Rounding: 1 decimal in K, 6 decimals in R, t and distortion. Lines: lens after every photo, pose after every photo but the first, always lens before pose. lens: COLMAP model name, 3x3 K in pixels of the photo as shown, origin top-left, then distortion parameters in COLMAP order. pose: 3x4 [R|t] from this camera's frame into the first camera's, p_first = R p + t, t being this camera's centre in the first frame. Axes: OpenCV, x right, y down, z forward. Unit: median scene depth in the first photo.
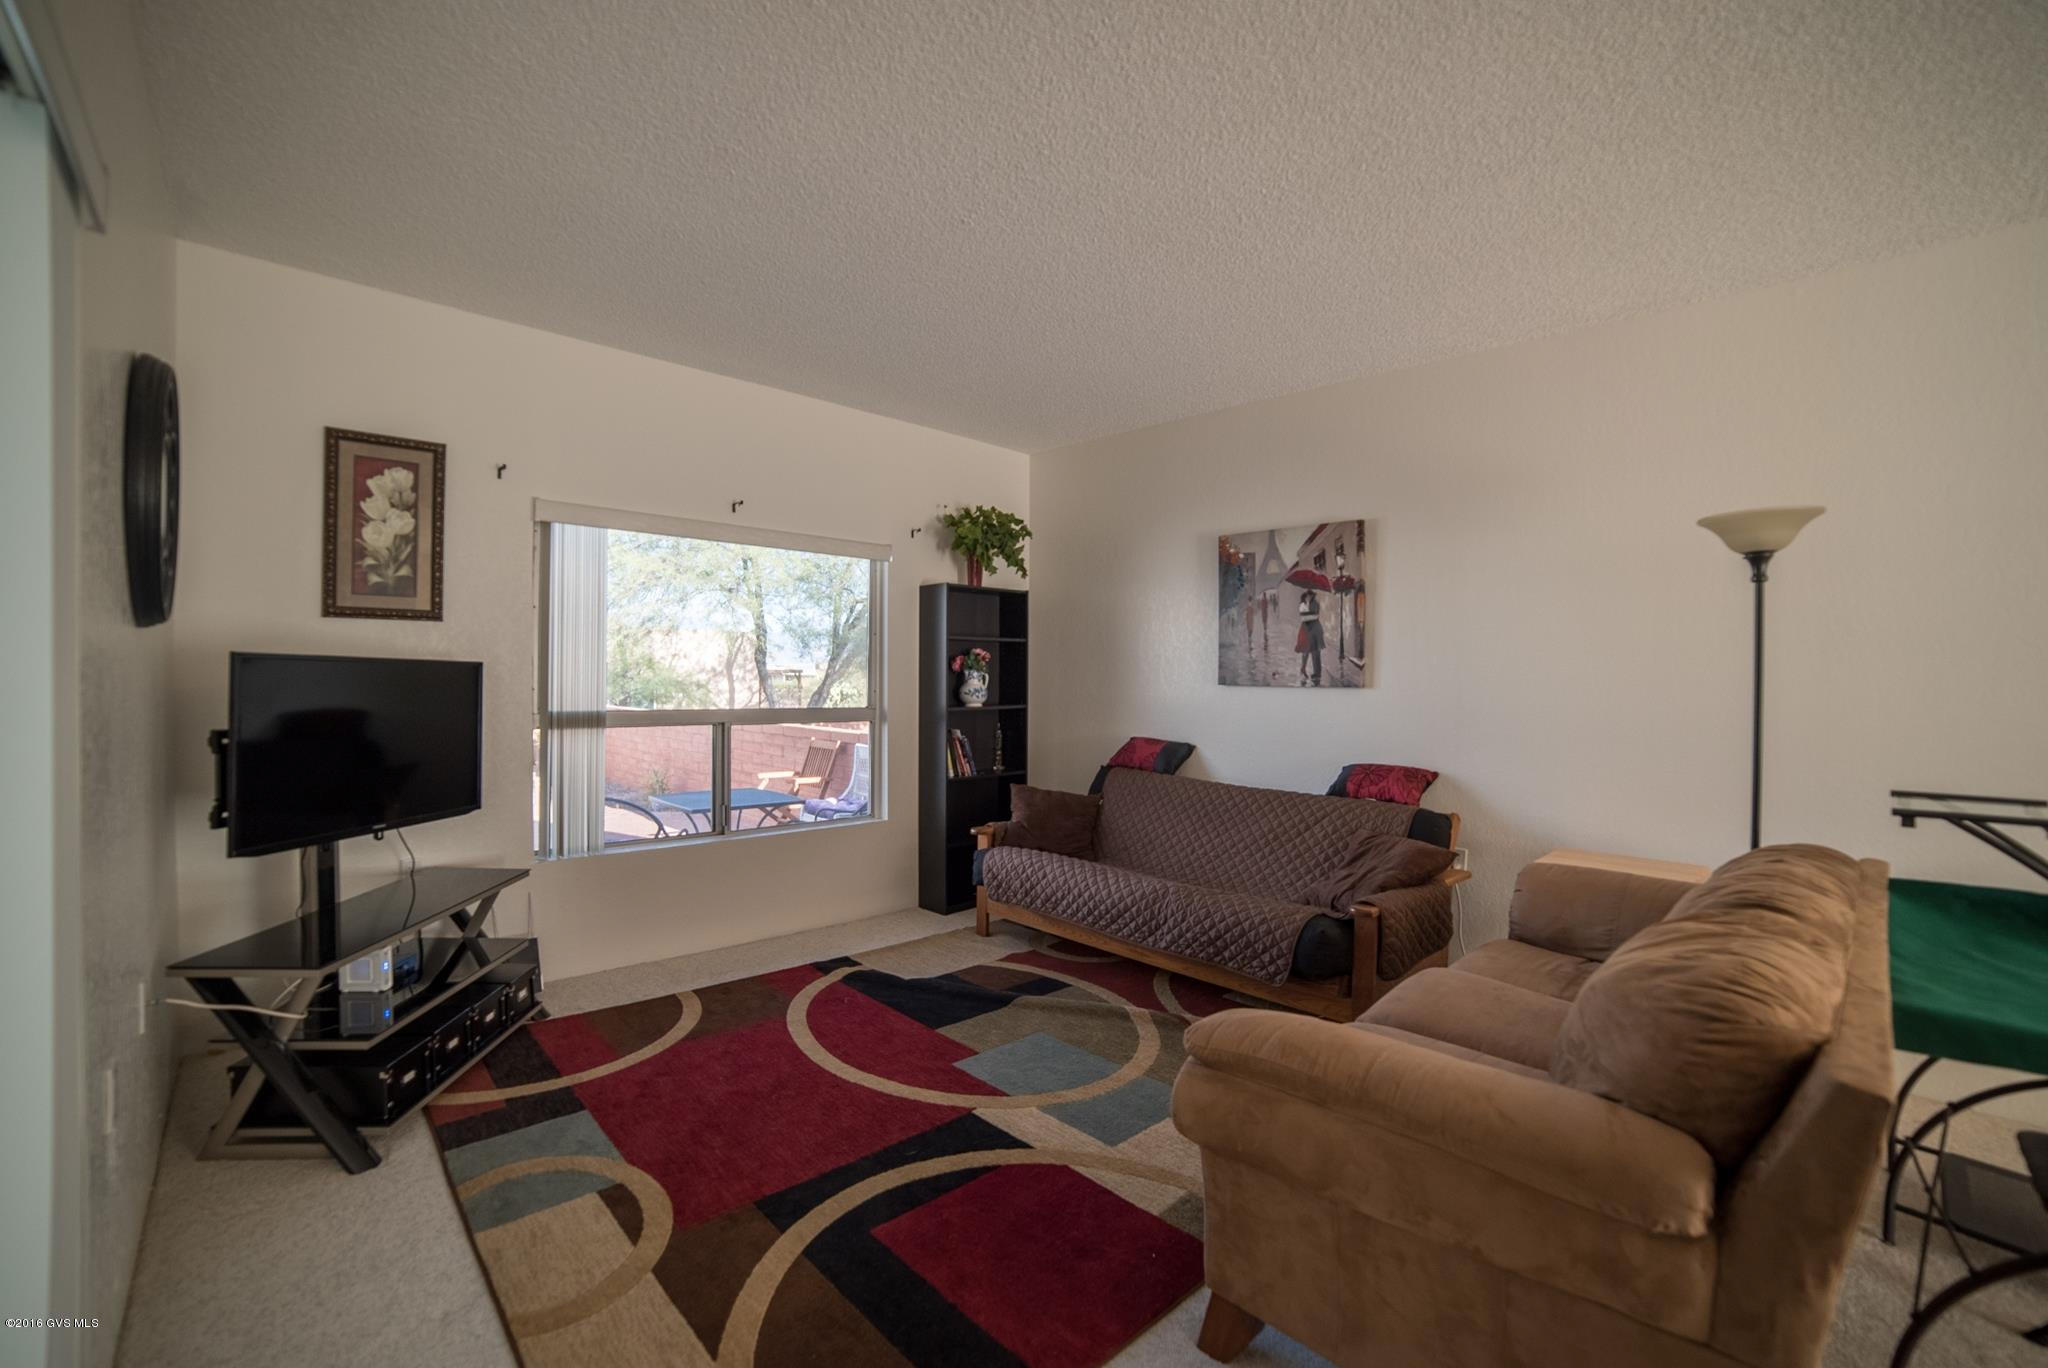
lens RADIAL K [[882.6, 0, 1068.8], [0, 882.6, 682.7], [0, 0, 1]] dist [0.000178, 0.000206]
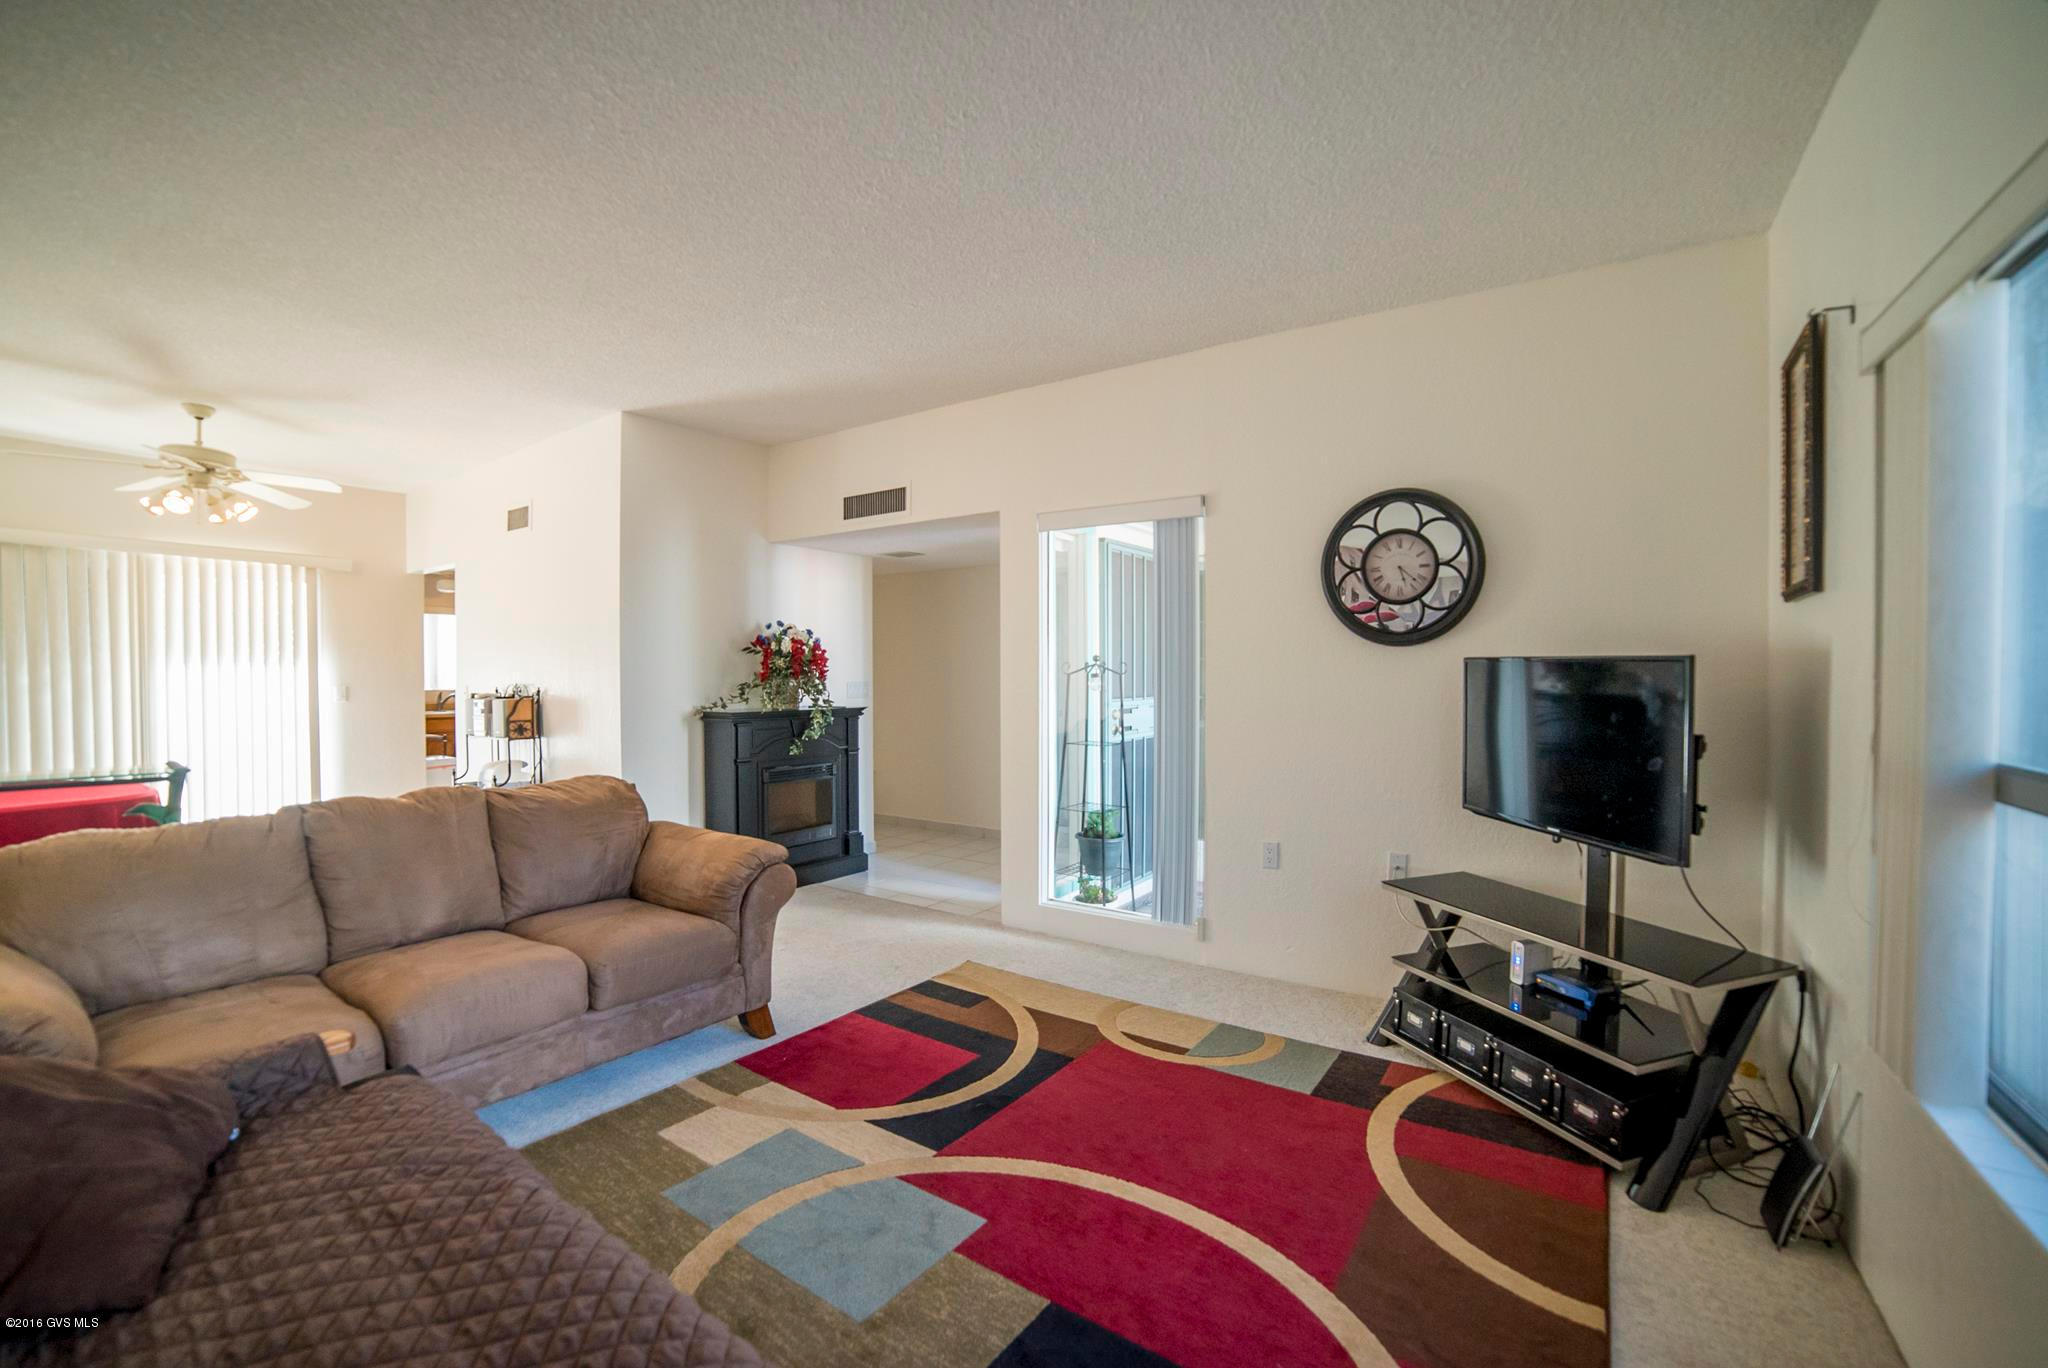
lens RADIAL K [[882.6, 0, 1068.8], [0, 882.6, 682.7], [0, 0, 1]] dist [0.000178, 0.000206]
pose [[-0.981953, -0.006248, -0.189023, -0.070825], [-0.008504, 0.999902, 0.011125, -0.011592], [0.188935, 0.012532, -0.981910, 2.041822]]
